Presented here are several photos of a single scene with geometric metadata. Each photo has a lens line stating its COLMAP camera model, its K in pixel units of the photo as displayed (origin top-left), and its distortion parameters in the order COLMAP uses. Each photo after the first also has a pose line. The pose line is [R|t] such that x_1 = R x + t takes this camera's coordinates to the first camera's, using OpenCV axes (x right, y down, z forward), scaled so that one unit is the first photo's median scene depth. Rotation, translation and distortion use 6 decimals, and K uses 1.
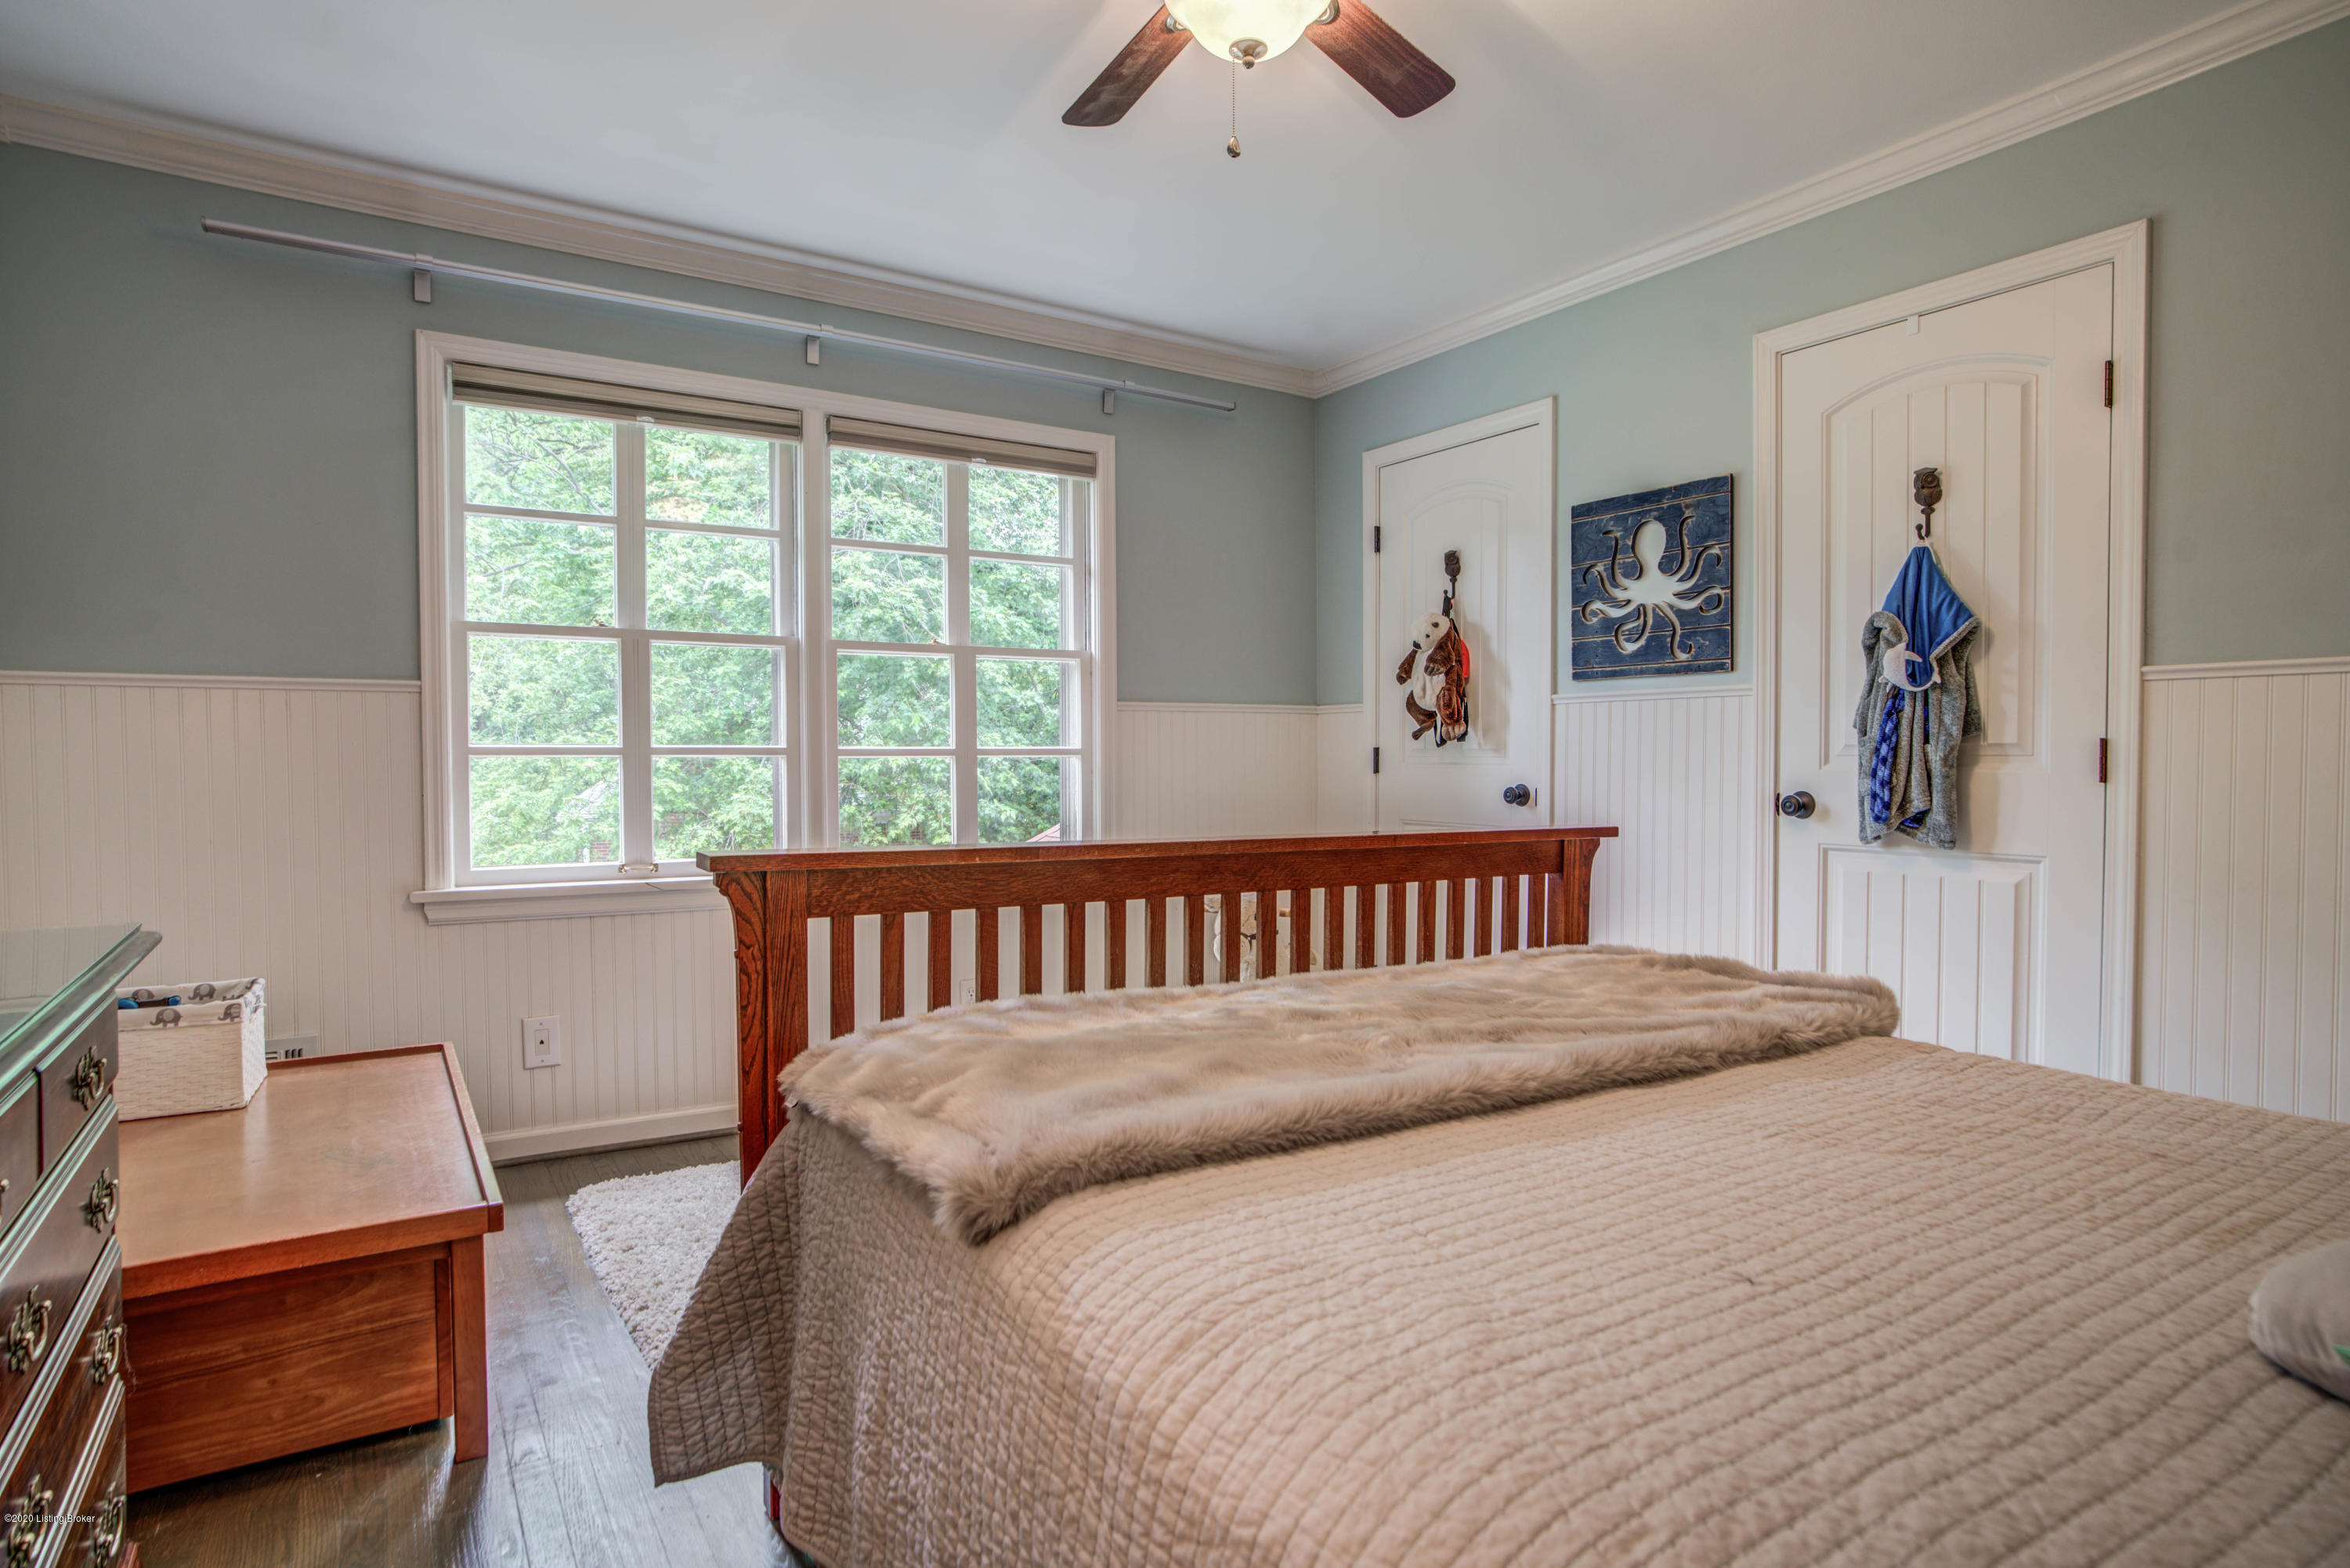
lens RADIAL K [[1225.6, 0, 1175.0], [0, 1225.6, 784.0], [0, 0, 1]] dist [-0.018651, 0.000336]
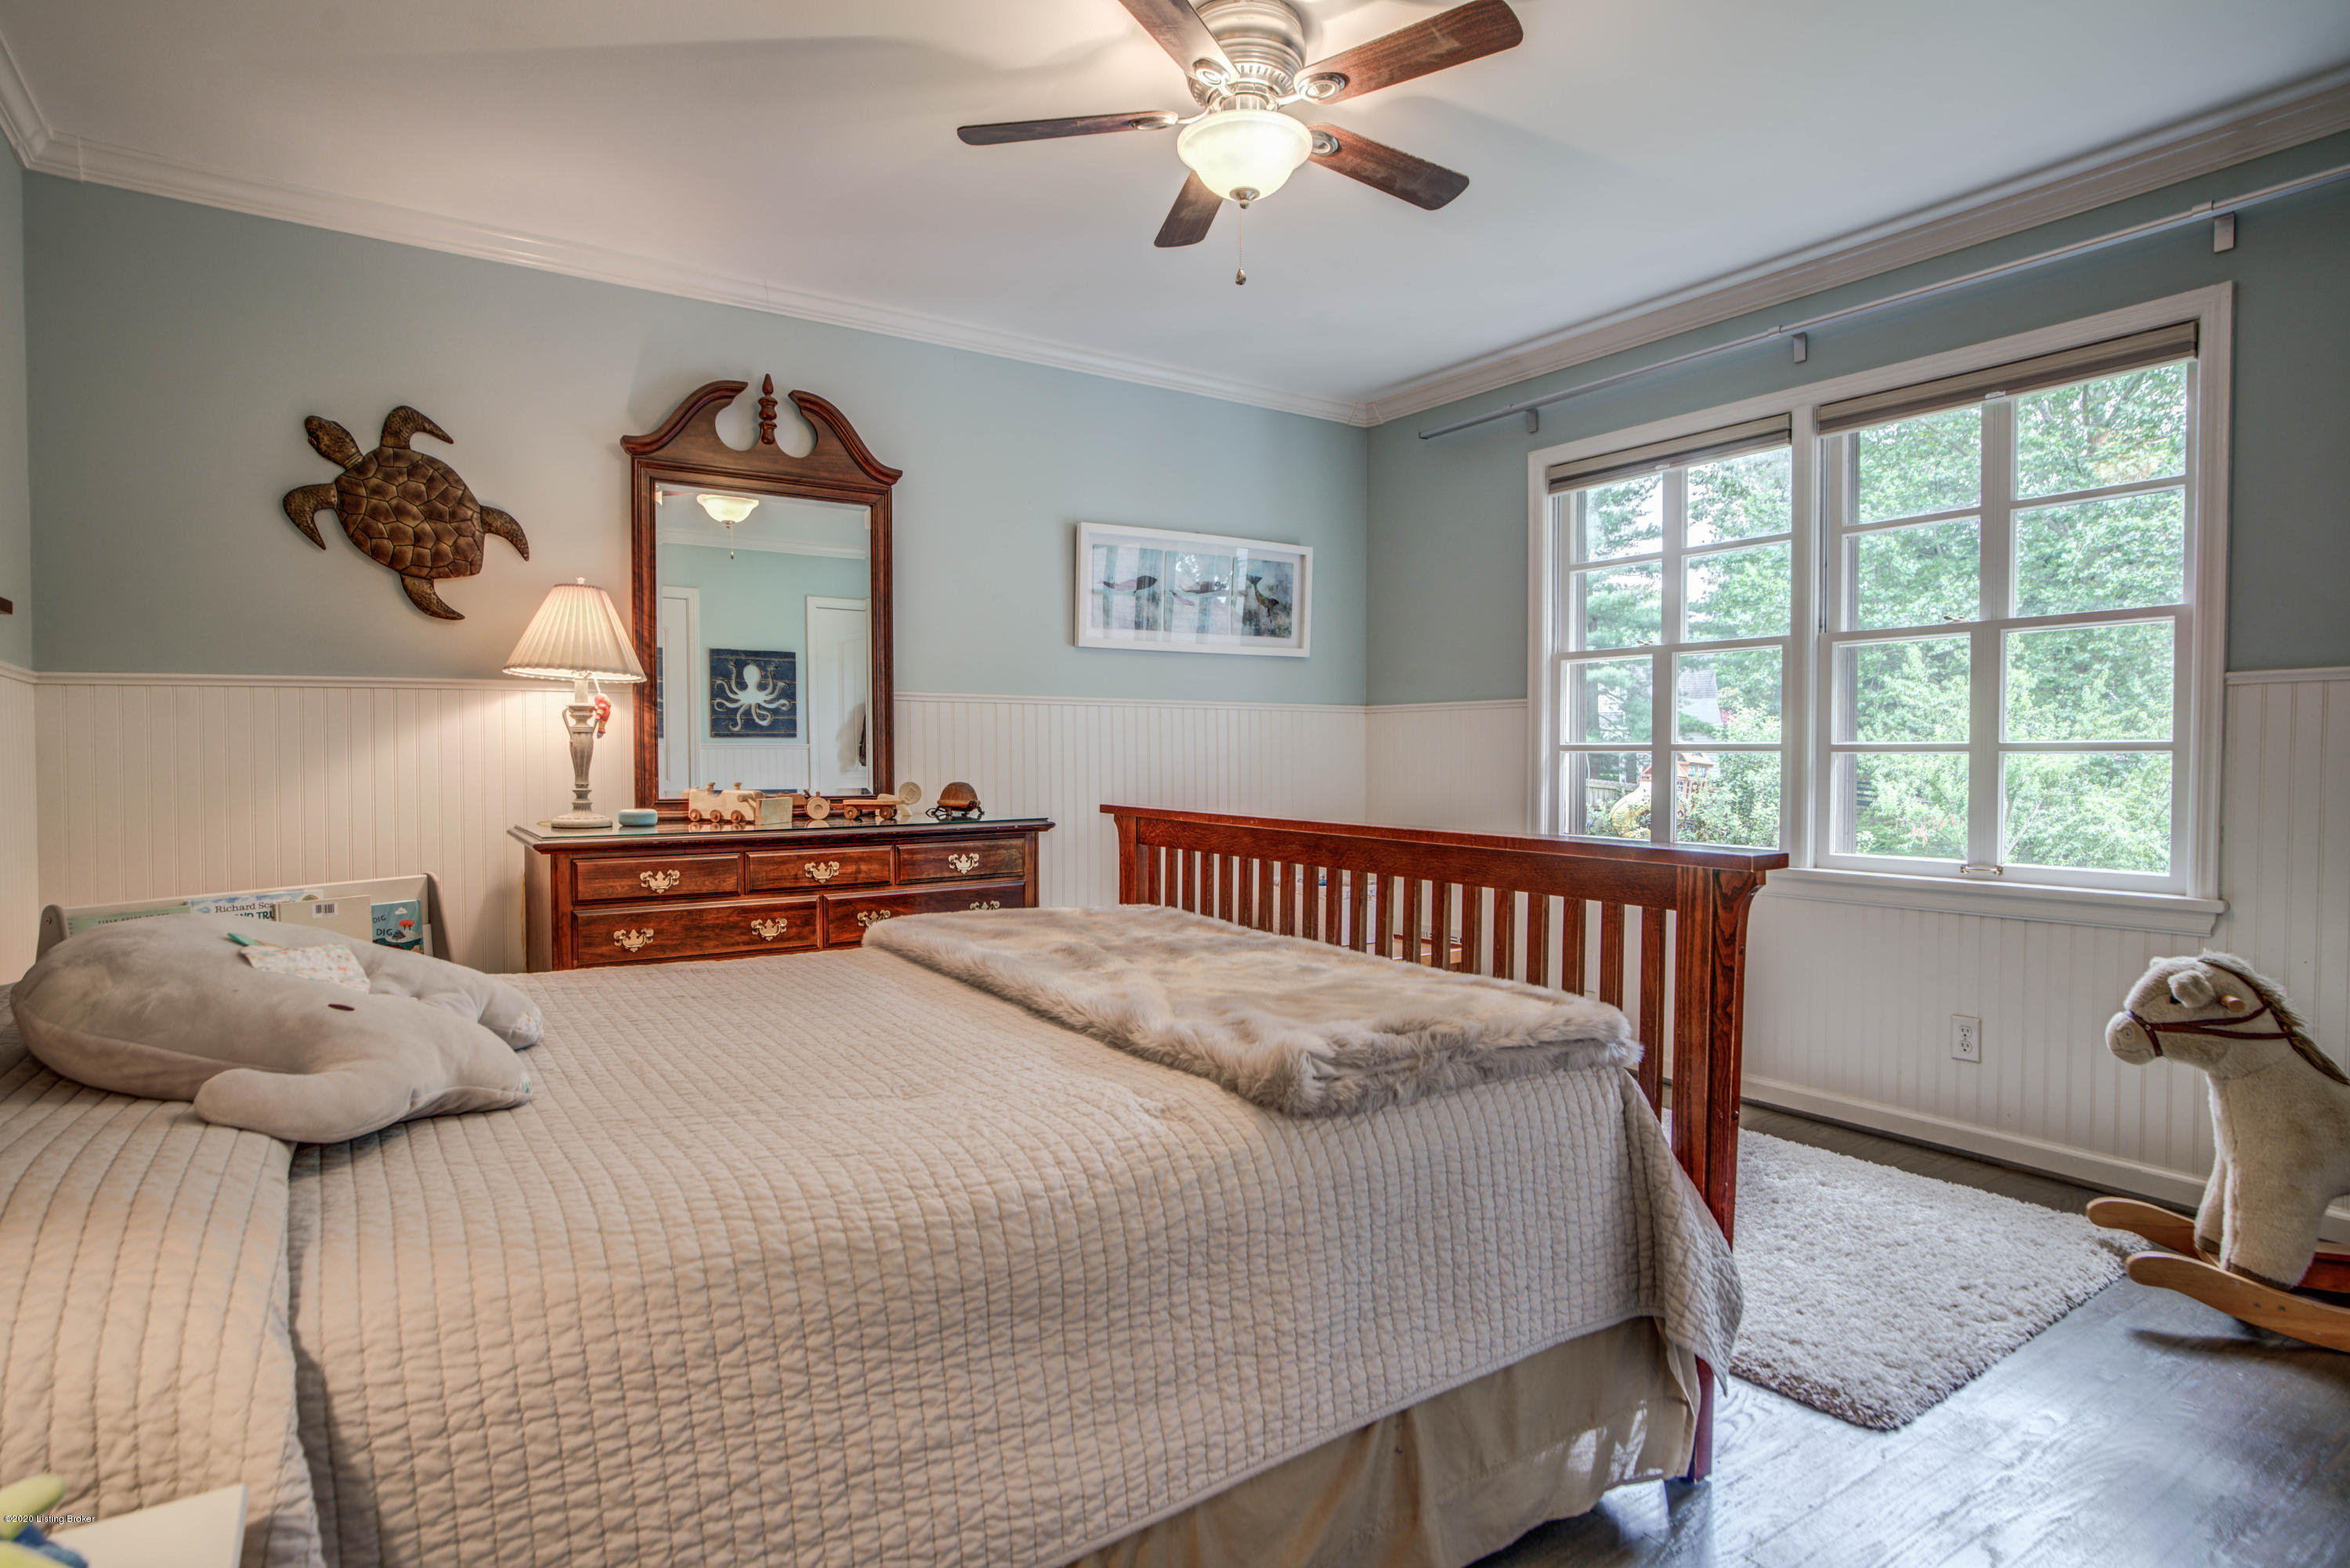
lens RADIAL K [[1225.6, 0, 1175.0], [0, 1225.6, 784.0], [0, 0, 1]] dist [-0.018651, 0.000336]
pose [[0.106404, 0.015286, -0.994206, 0.720120], [-0.009179, 0.999854, 0.014391, -0.009383], [0.994281, 0.007595, 0.106528, 0.436531]]
